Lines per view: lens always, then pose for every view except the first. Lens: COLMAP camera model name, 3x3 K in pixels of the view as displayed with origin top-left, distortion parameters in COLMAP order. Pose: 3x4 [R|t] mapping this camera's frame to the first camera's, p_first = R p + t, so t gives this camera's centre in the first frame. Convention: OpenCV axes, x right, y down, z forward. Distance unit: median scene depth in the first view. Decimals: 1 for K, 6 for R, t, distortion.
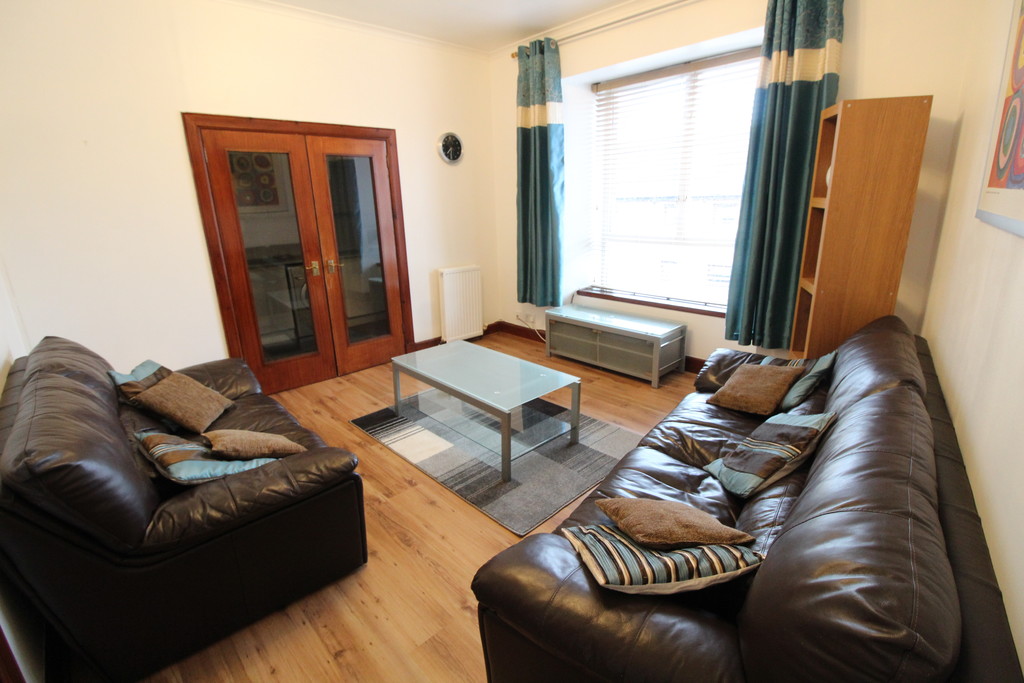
lens RADIAL K [[474.9, 0, 515.8], [0, 474.9, 330.8], [0, 0, 1]] dist [-0.001032, -0.013034]
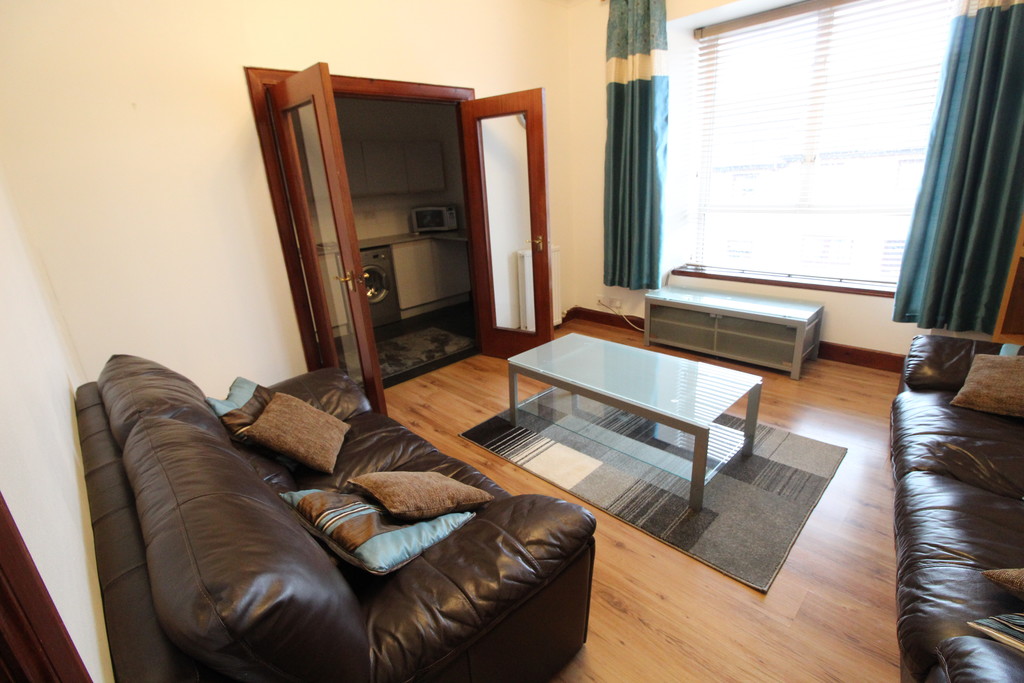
lens RADIAL K [[474.9, 0, 515.8], [0, 474.9, 330.8], [0, 0, 1]] dist [-0.001032, -0.013034]
pose [[0.999301, -0.037229, 0.003399, -0.218083], [0.037066, 0.998536, 0.039382, -0.021887], [-0.004860, -0.039229, 0.999218, 0.141428]]
